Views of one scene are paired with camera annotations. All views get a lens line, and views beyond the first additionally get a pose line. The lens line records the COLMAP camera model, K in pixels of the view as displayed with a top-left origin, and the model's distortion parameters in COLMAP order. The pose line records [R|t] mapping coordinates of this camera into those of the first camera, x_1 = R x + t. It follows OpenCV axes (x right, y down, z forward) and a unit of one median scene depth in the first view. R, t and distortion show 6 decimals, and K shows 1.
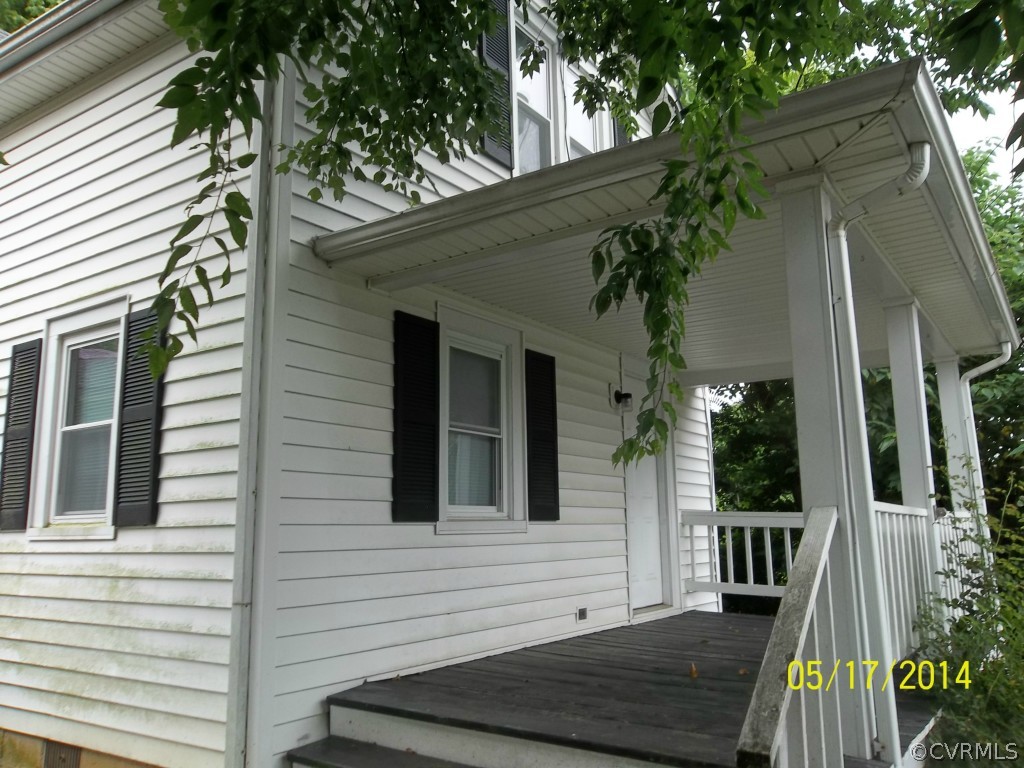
lens RADIAL K [[828.8, 0, 512.5], [0, 828.8, 384.4], [0, 0, 1]] dist [0.002653, -0.000138]
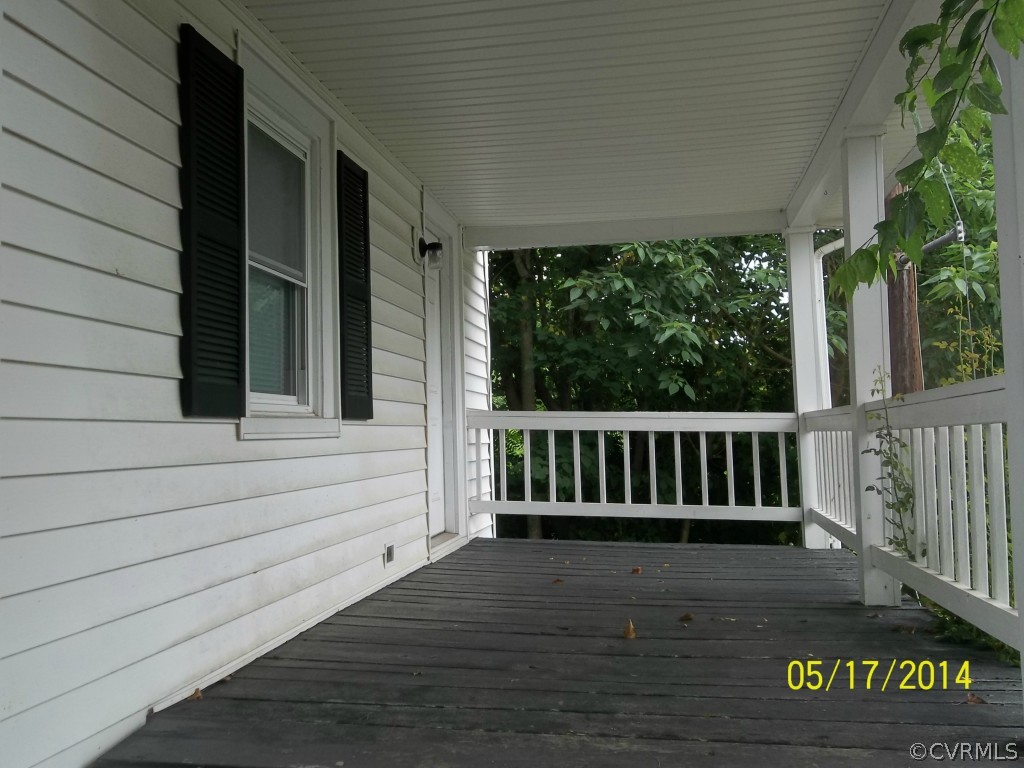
lens RADIAL K [[948.6, 0, 509.3], [0, 948.6, 383.9], [0, 0, 1]] dist [0.020475, 0.000000]
pose [[0.912318, 0.016540, 0.409148, -0.163742], [-0.062988, 0.992961, 0.100308, 0.055094], [-0.404609, -0.117284, 0.906938, 0.281184]]
